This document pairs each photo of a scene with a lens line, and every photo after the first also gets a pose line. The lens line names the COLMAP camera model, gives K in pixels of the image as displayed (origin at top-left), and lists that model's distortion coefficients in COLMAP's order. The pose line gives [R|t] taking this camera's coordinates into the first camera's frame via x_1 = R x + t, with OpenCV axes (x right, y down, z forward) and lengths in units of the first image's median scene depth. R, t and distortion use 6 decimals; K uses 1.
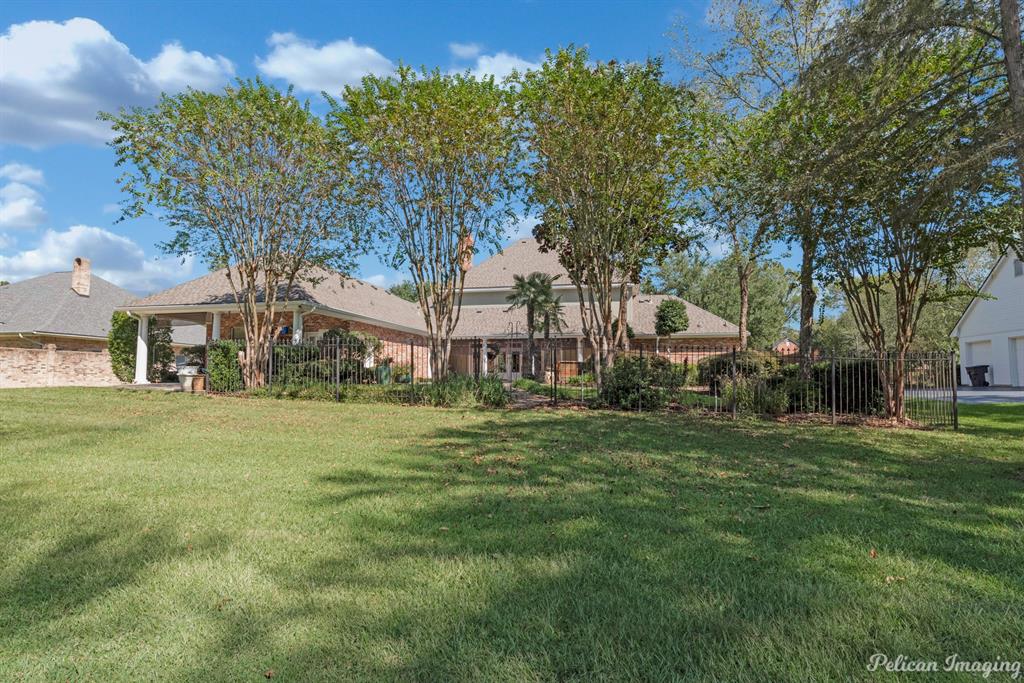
lens RADIAL K [[521.9, 0, 510.8], [0, 521.9, 340.4], [0, 0, 1]] dist [-0.044833, 0.016800]
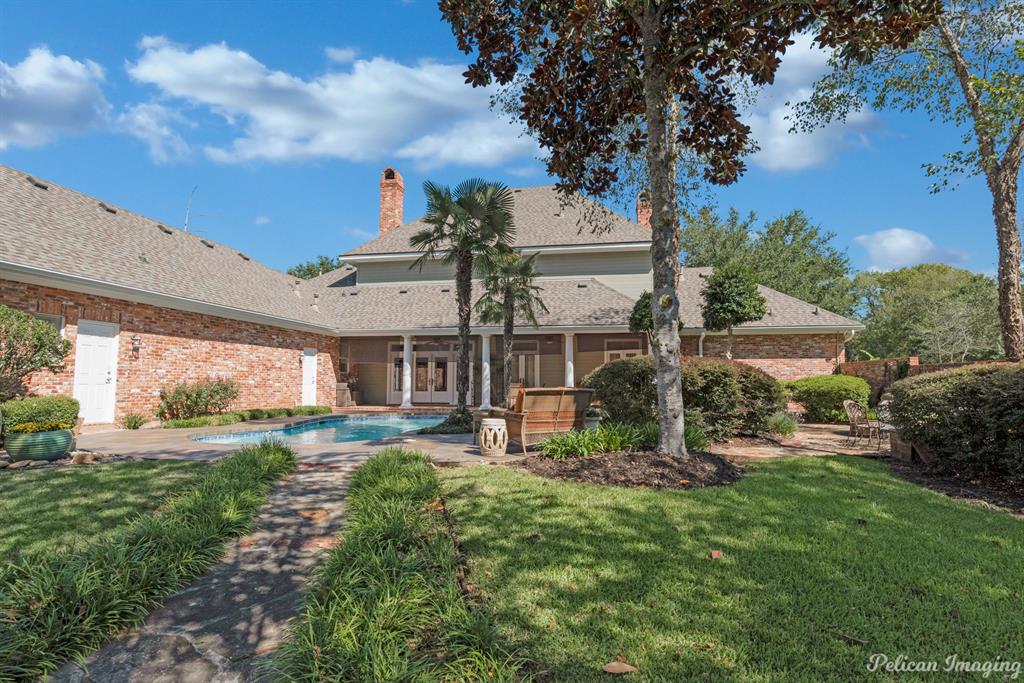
lens RADIAL K [[521.9, 0, 512.8], [0, 521.9, 343.4], [0, 0, 1]] dist [-0.044833, 0.016800]
pose [[0.999091, 0.003664, 0.042475, 0.049399], [-0.003617, 0.999993, -0.001185, 0.006971], [-0.042479, 0.001030, 0.999097, 0.451483]]
